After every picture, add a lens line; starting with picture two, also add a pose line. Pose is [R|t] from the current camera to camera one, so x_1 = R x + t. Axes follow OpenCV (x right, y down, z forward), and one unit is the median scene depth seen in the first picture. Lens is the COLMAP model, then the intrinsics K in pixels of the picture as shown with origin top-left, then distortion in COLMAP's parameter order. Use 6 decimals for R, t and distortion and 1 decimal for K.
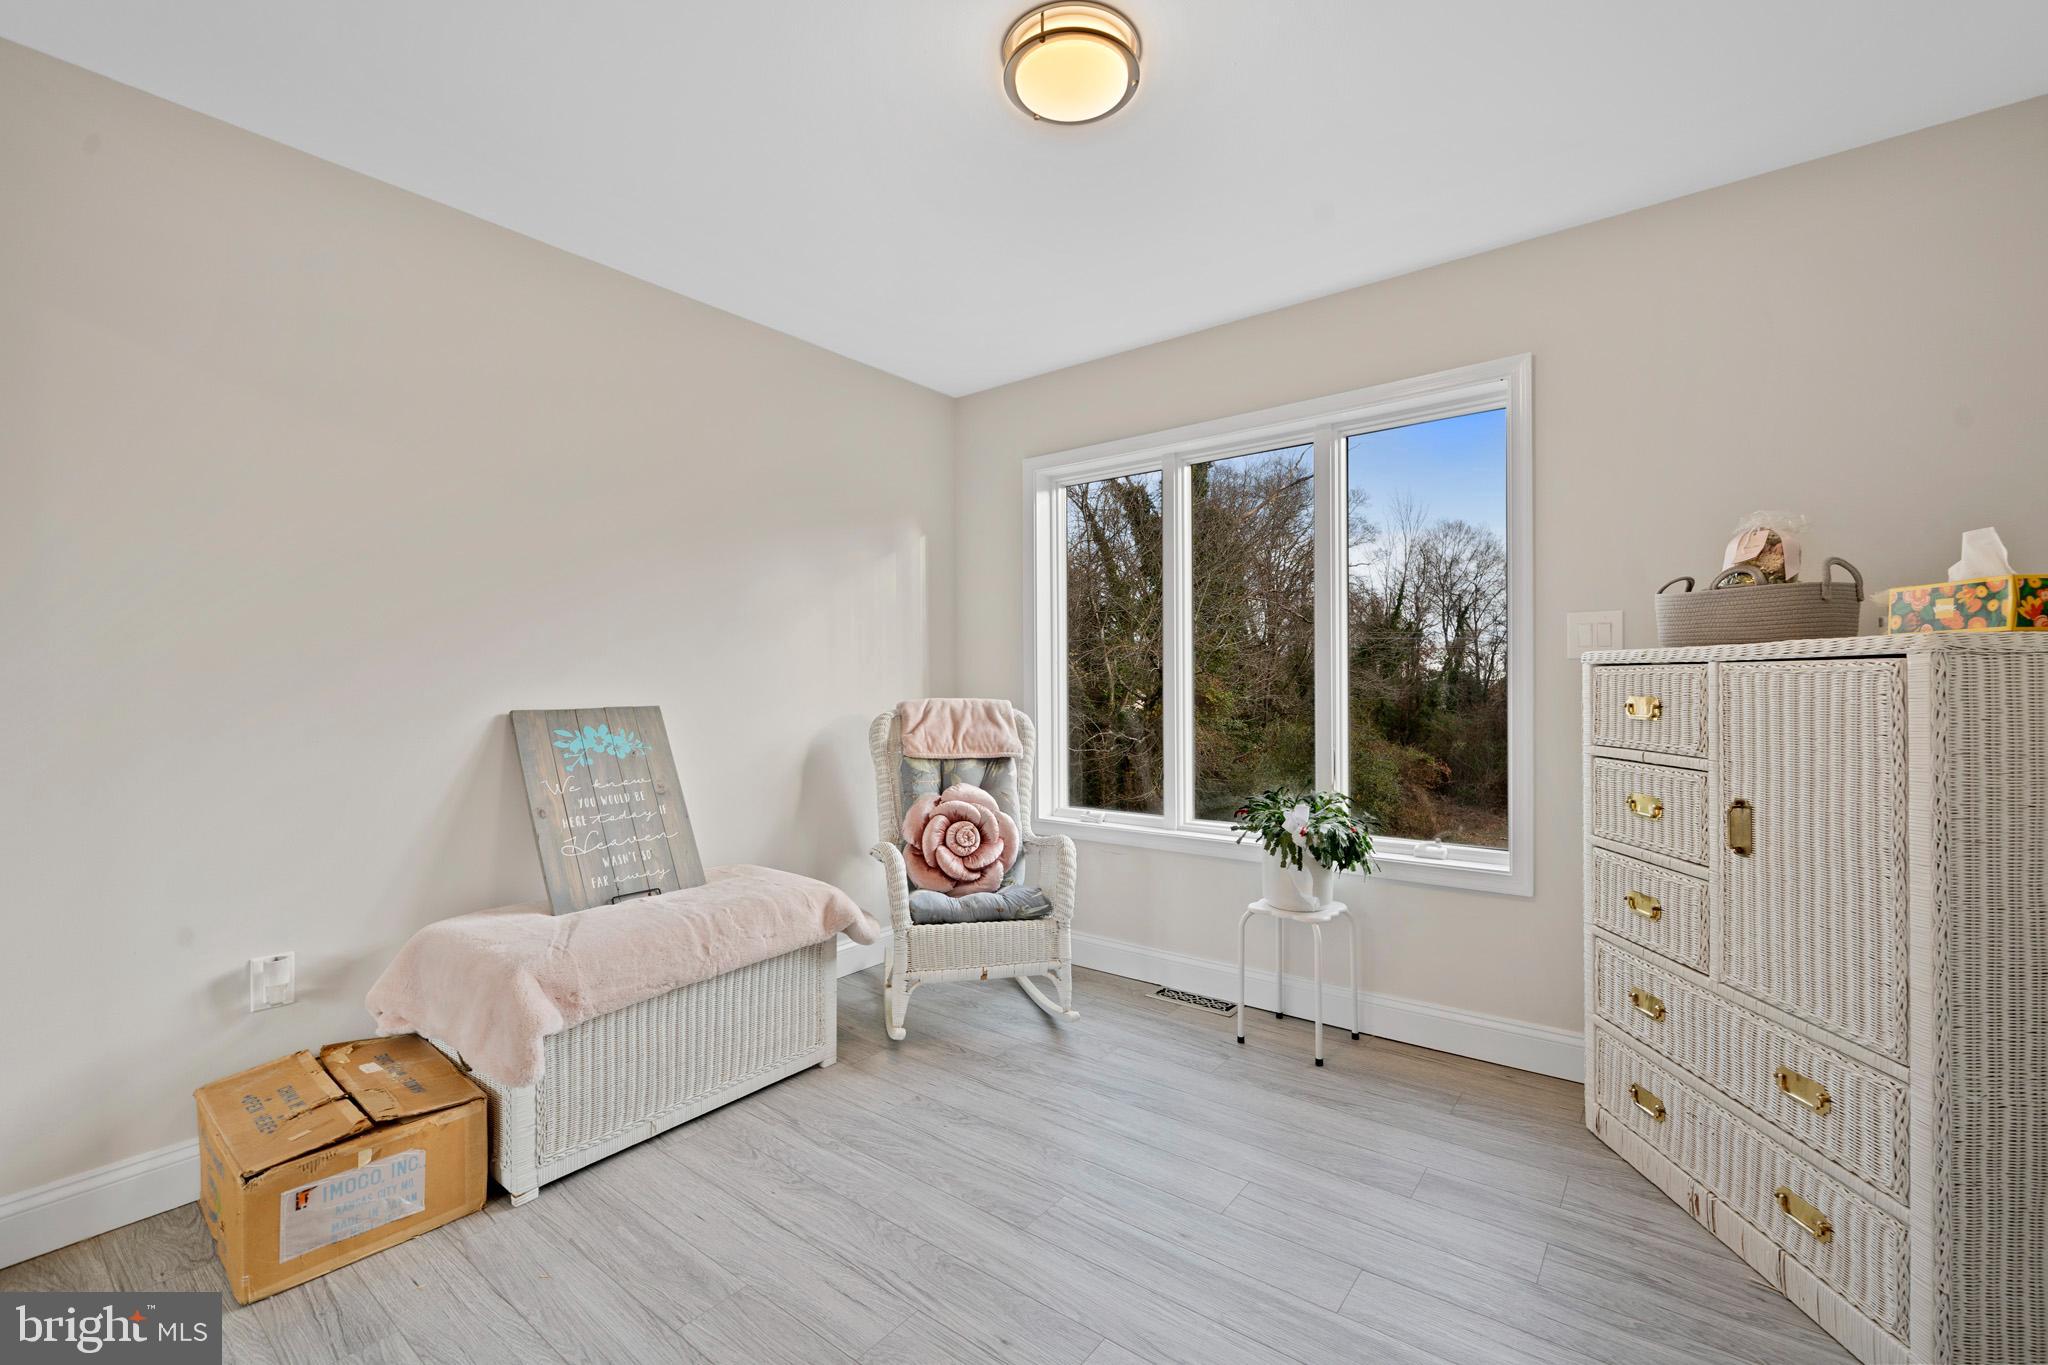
lens RADIAL K [[836.5, 0, 1024.0], [0, 836.5, 682.5], [0, 0, 1]] dist [-0.000486, -0.000026]
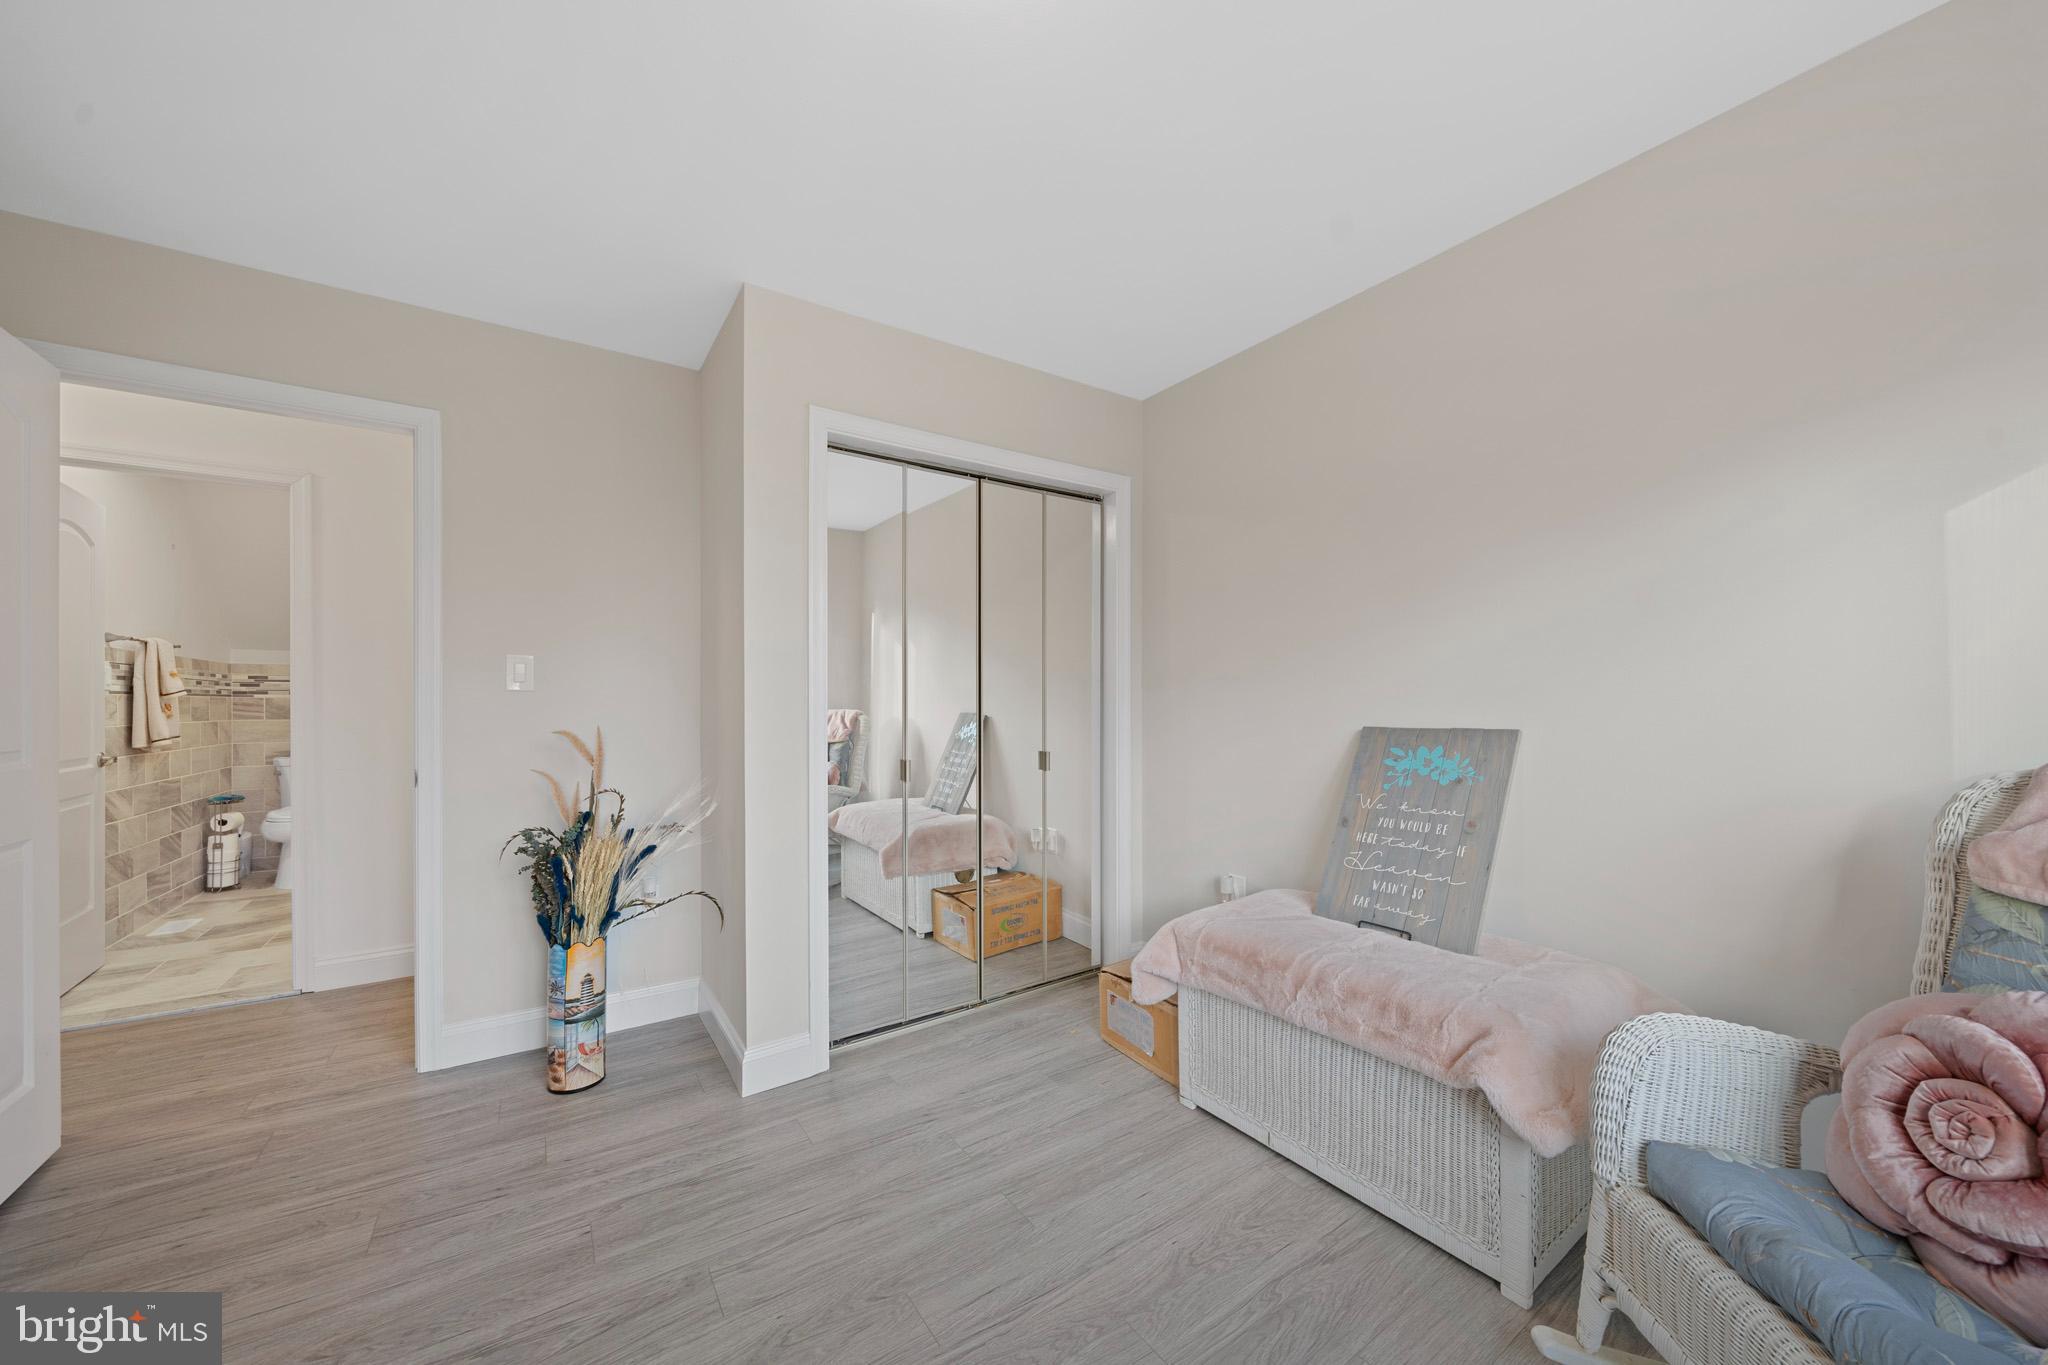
lens RADIAL K [[698.1, 0, 1028.6], [0, 698.1, 702.4], [0, 0, 1]] dist [-0.000634, -0.000056]
pose [[-0.263324, 0.005052, -0.964694, 0.383091], [0.004707, 0.999981, 0.003952, -0.003951], [0.964696, -0.003500, -0.263343, 0.800892]]
